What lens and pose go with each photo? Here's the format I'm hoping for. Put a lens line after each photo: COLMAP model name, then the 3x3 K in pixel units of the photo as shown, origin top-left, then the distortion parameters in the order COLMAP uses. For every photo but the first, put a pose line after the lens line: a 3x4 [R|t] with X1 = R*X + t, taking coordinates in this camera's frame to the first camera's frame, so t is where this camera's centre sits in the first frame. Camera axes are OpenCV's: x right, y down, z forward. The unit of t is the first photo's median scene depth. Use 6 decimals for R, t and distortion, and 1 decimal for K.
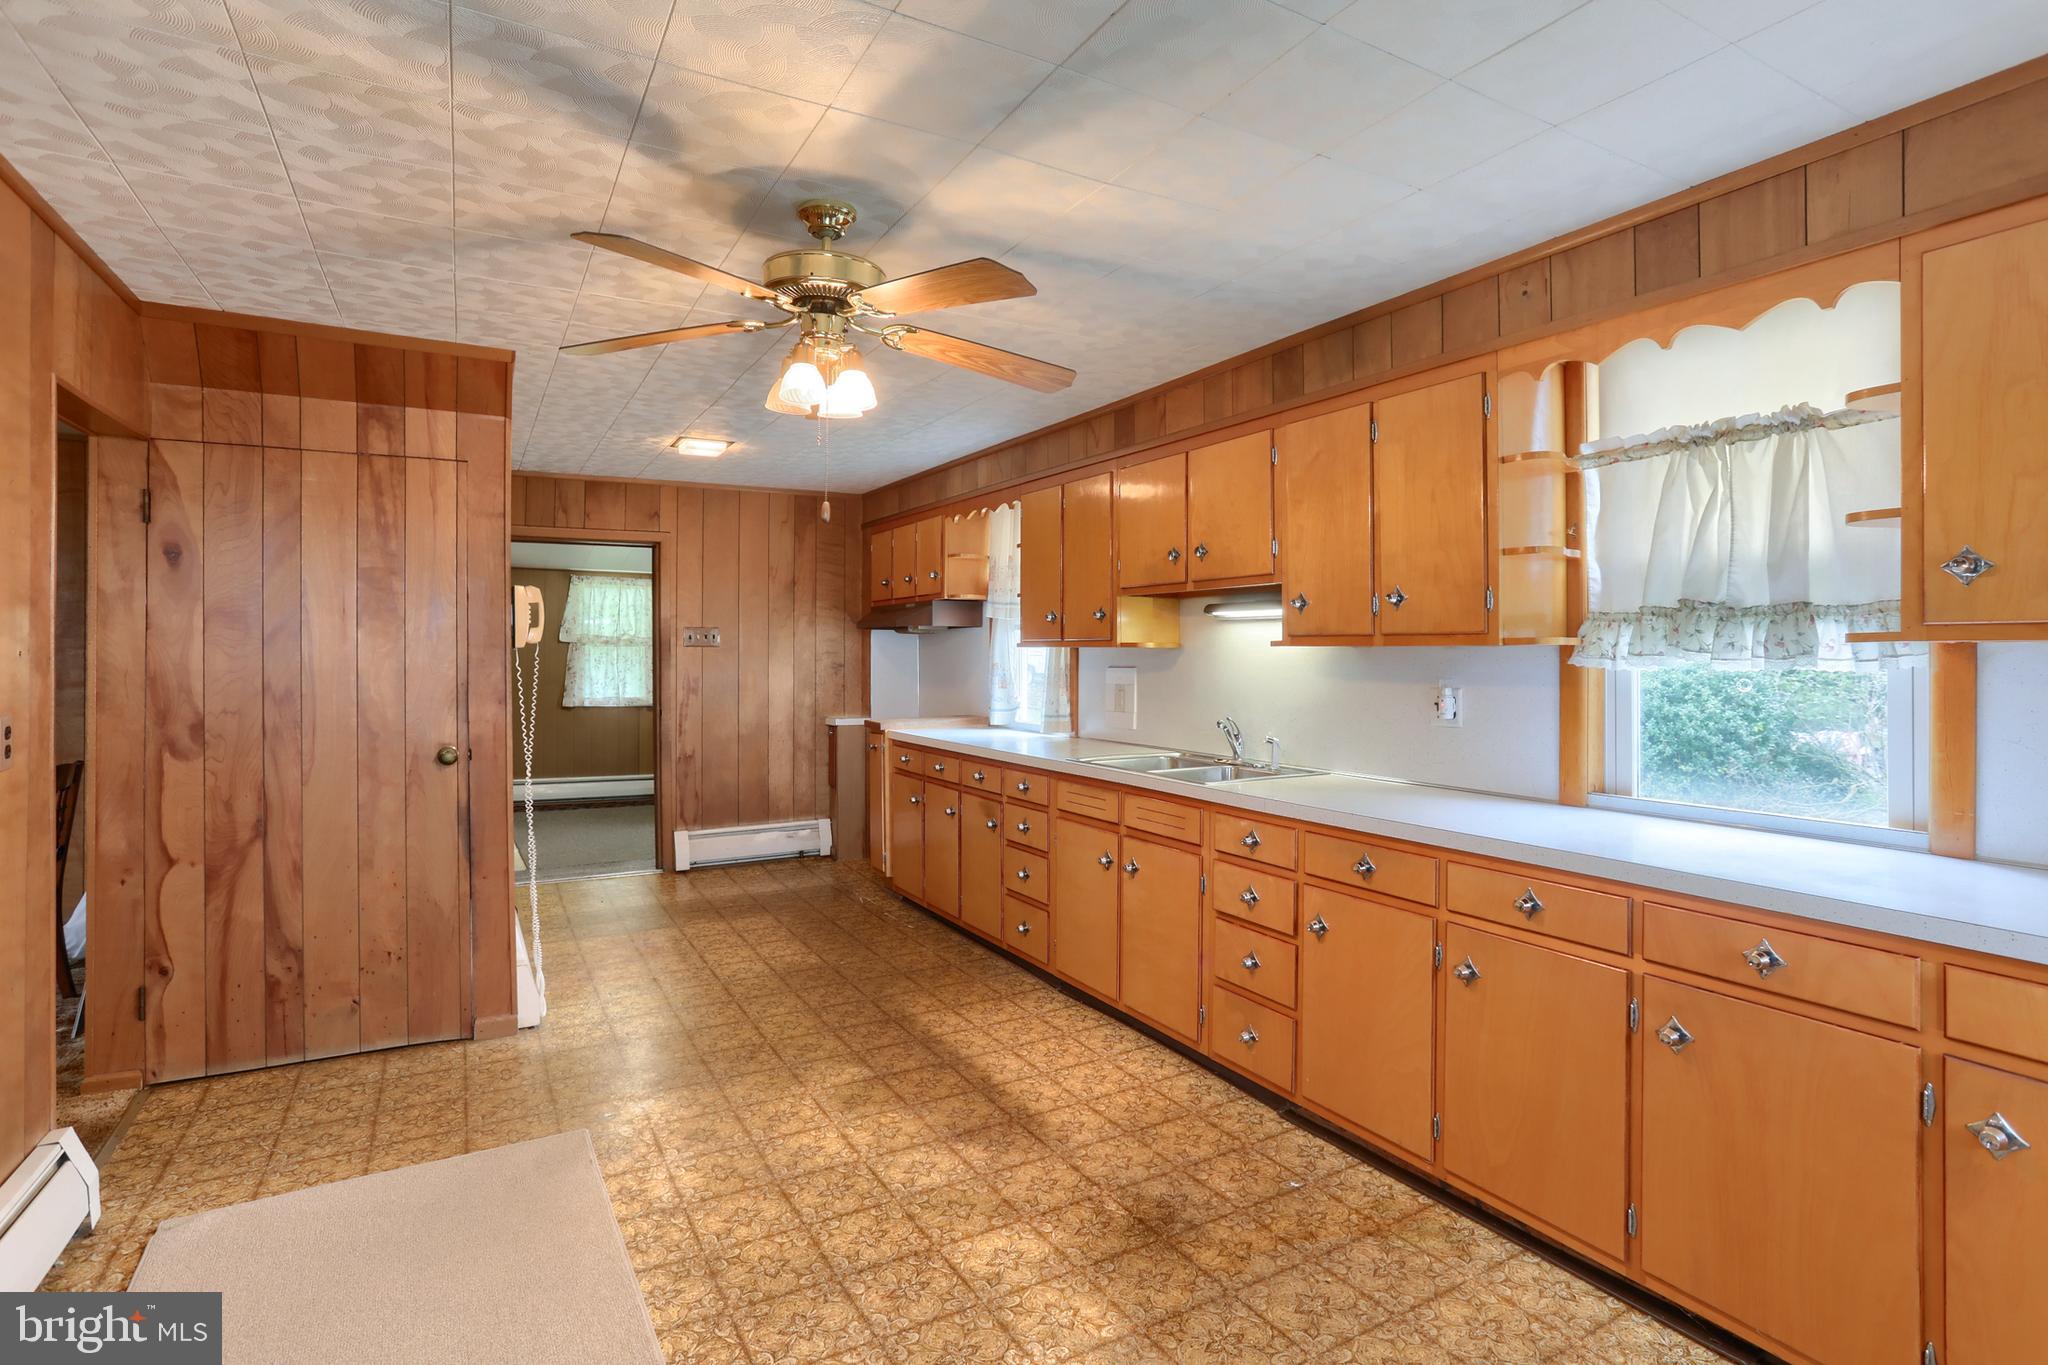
lens RADIAL K [[1023.5, 0, 1020.2], [0, 1023.5, 659.6], [0, 0, 1]] dist [-0.052030, 0.032139]
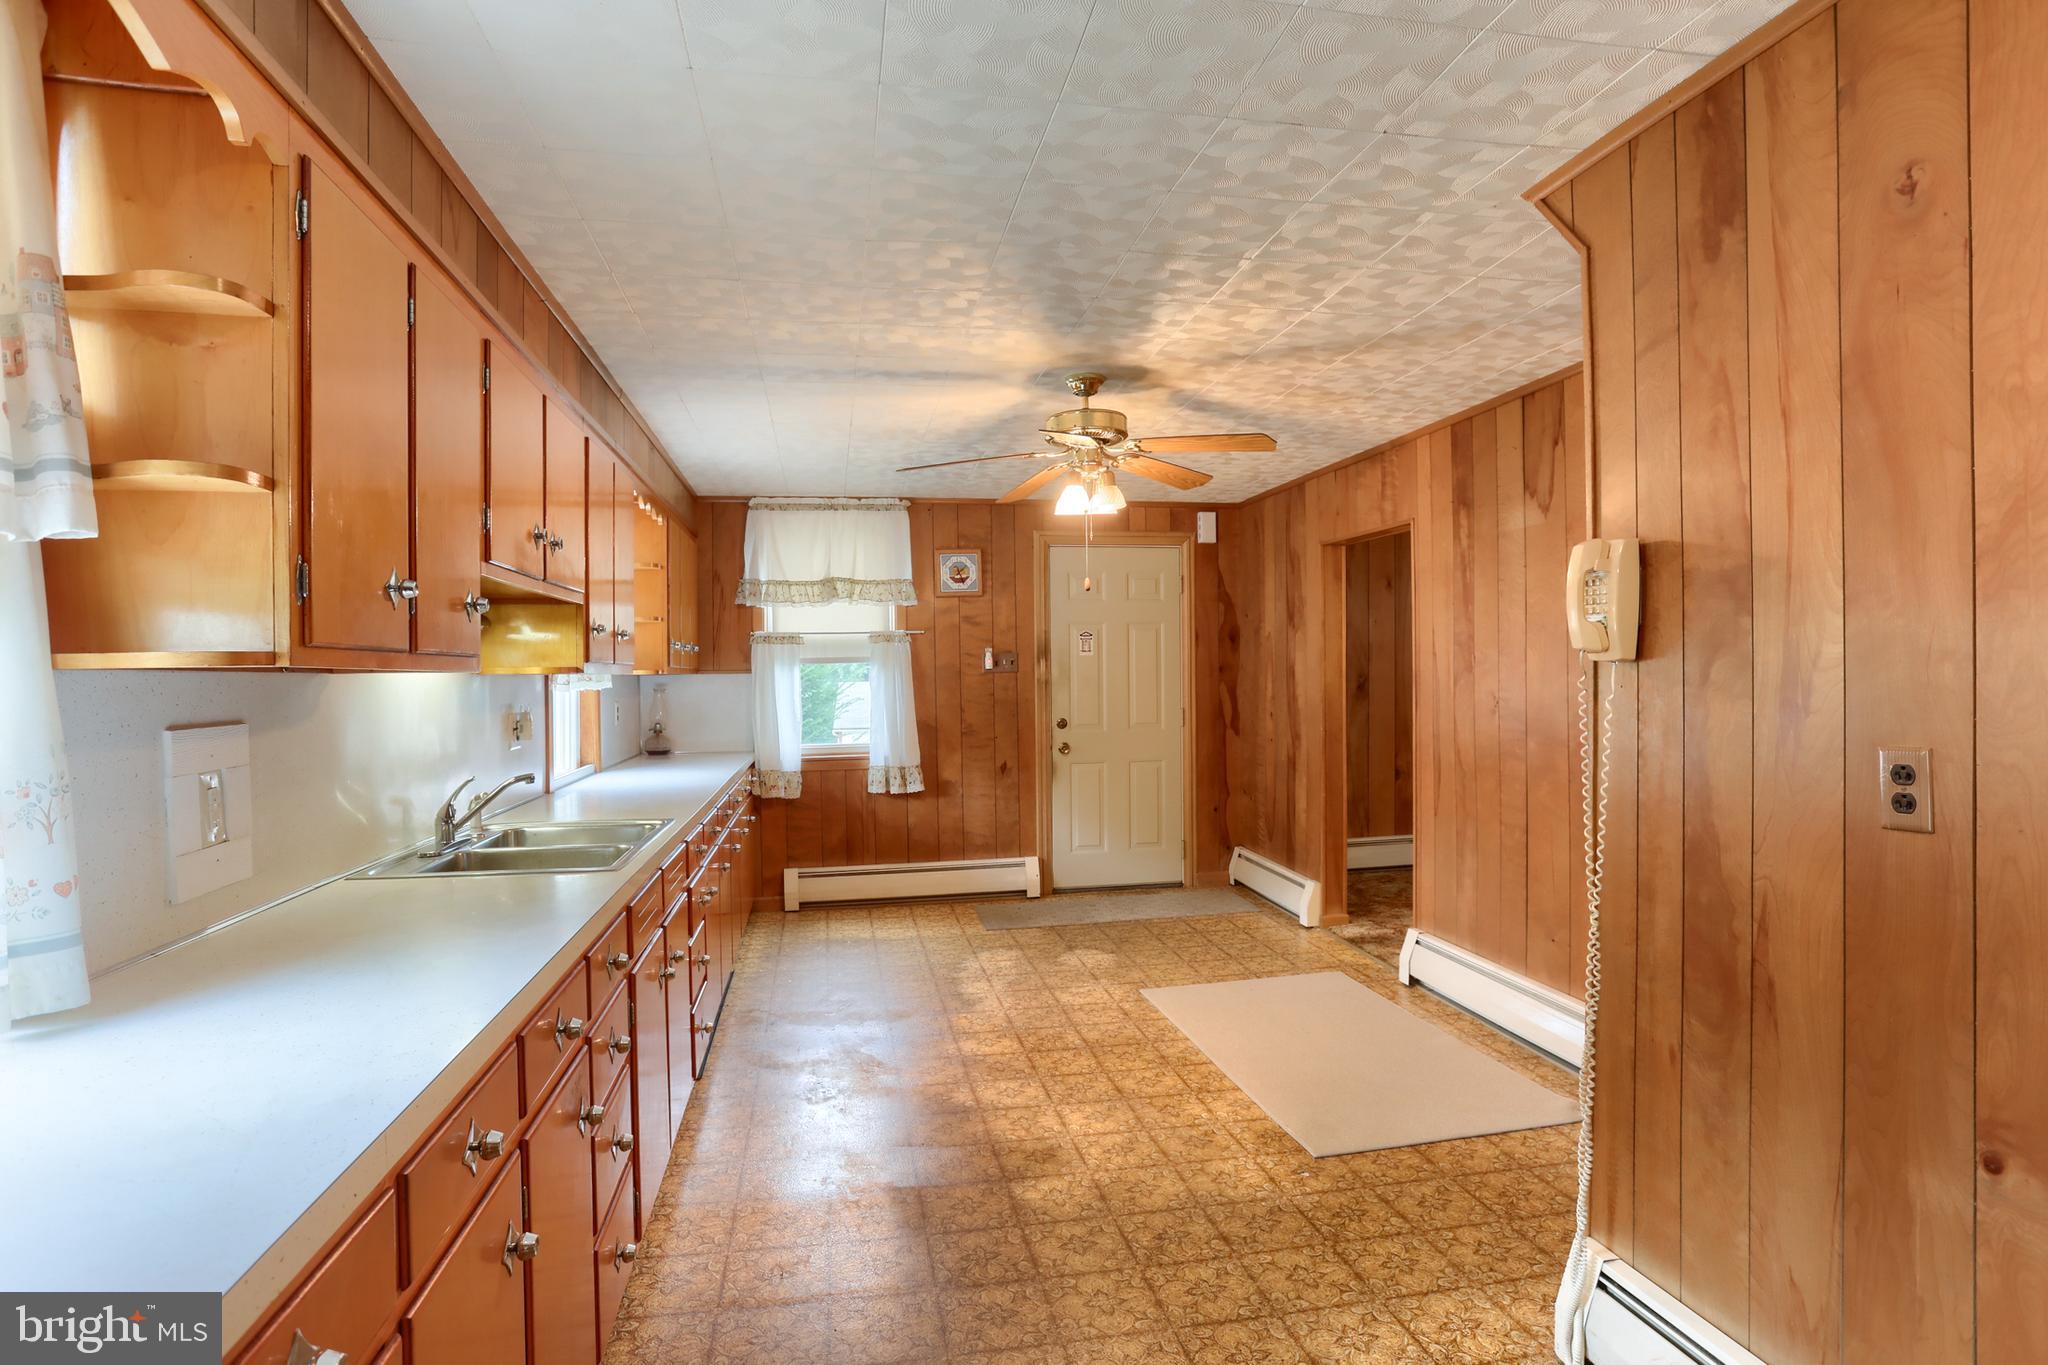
lens RADIAL K [[1047.9, 0, 1024.0], [0, 1047.9, 682.5], [0, 0, 1]] dist [-0.064515, 0.038504]
pose [[-0.947491, 0.008361, 0.319674, -0.420315], [0.013679, 0.999803, 0.014393, -0.013220], [-0.319491, 0.018010, -0.947418, 1.756550]]
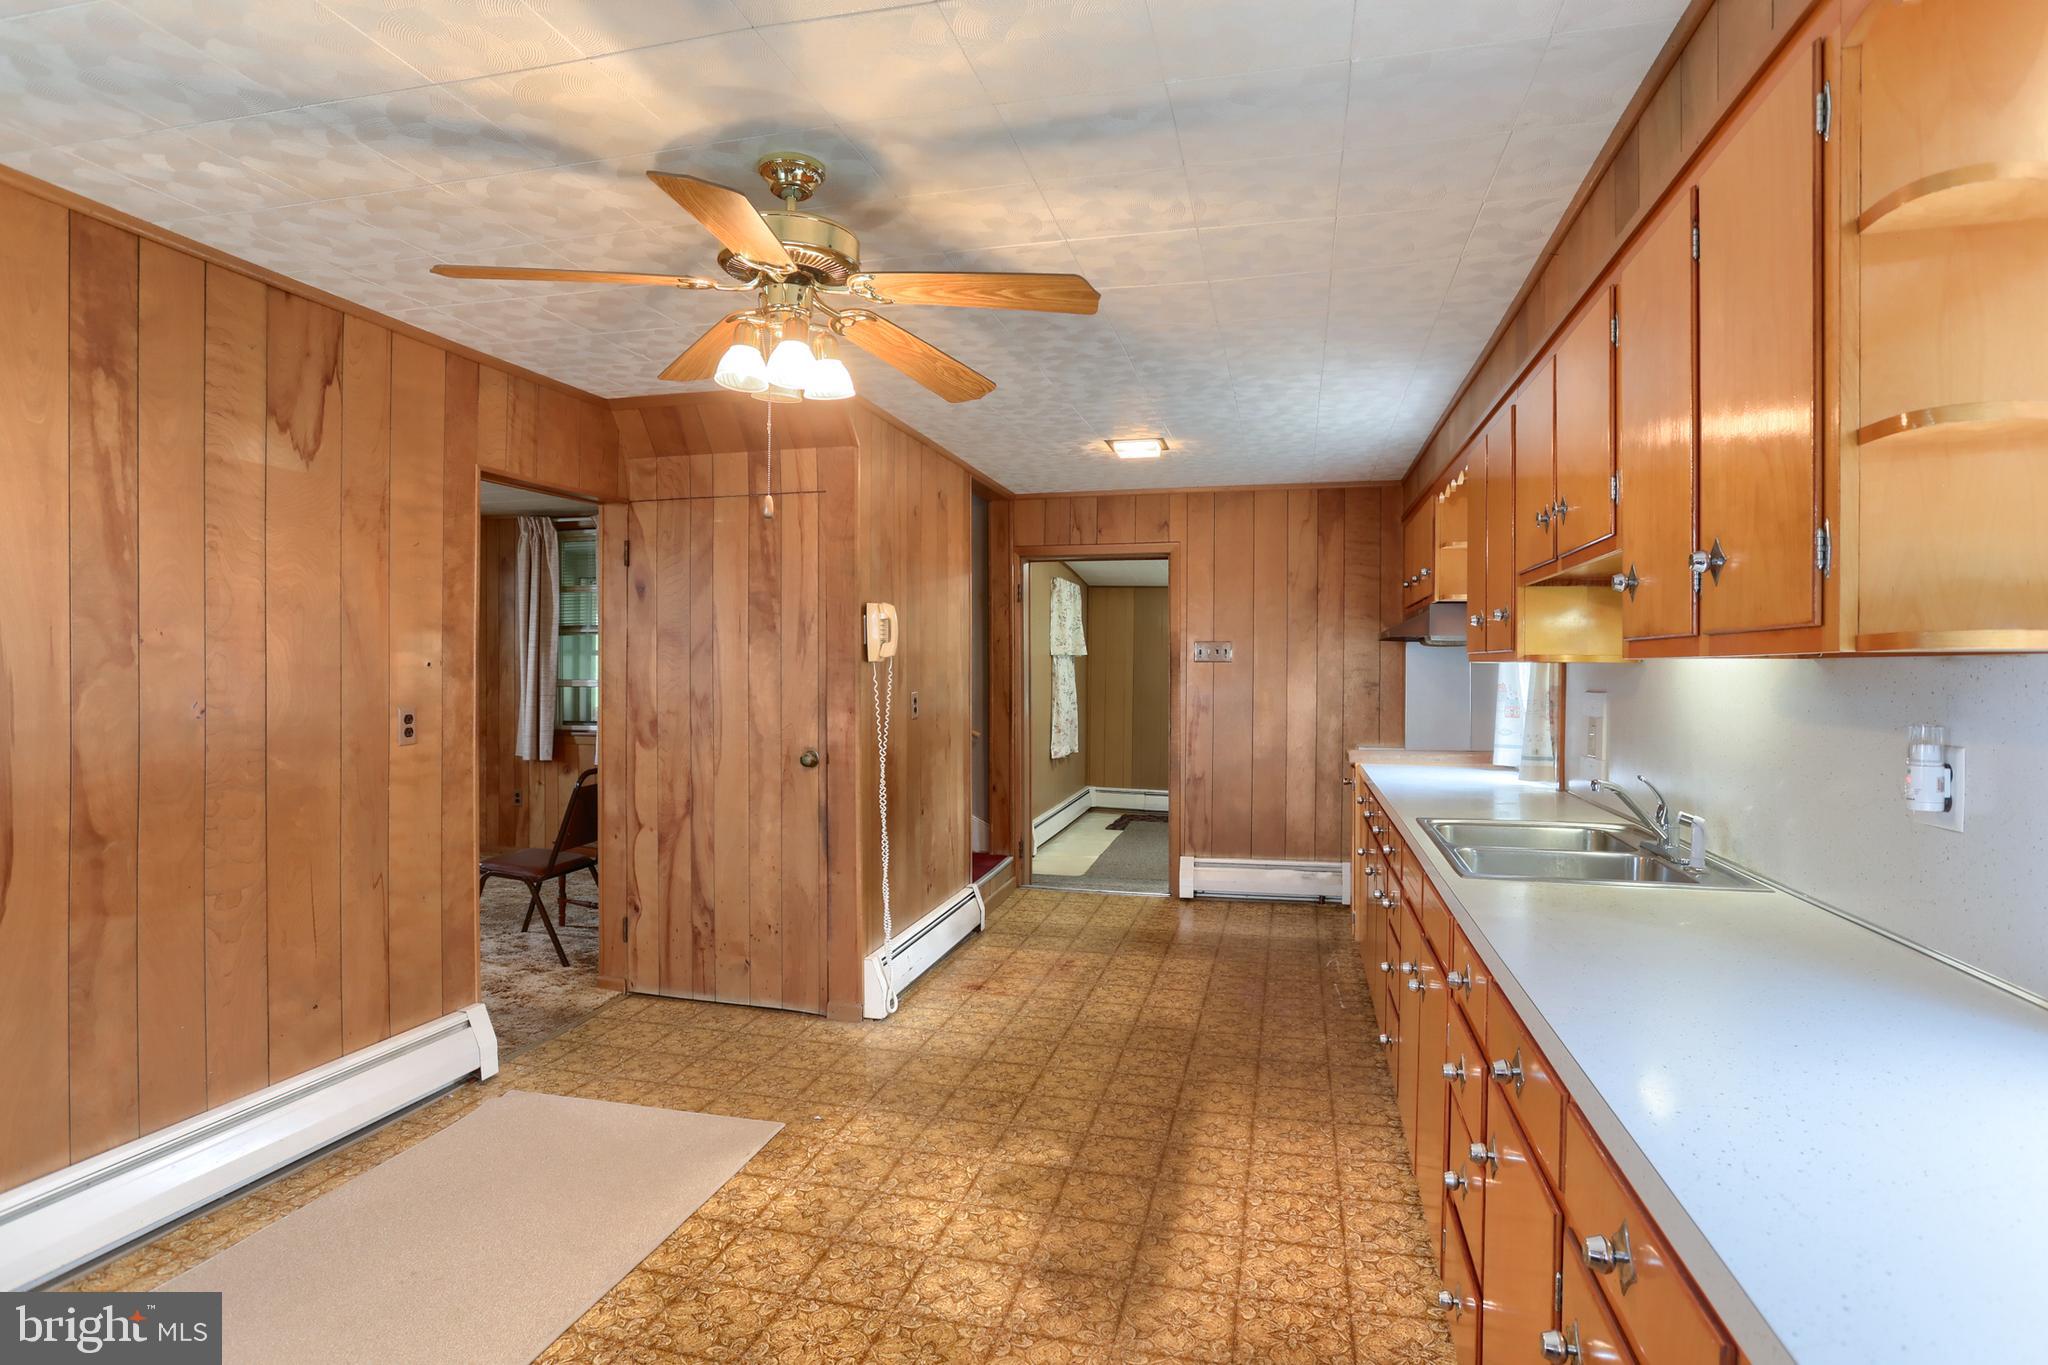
lens RADIAL K [[1047.9, 0, 1024.0], [0, 1047.9, 682.5], [0, 0, 1]] dist [-0.064515, 0.038504]
pose [[0.725183, 0.013701, -0.688420, 0.410263], [-0.010543, 0.999906, 0.008794, -0.001159], [0.688475, 0.000880, 0.725259, 0.340885]]
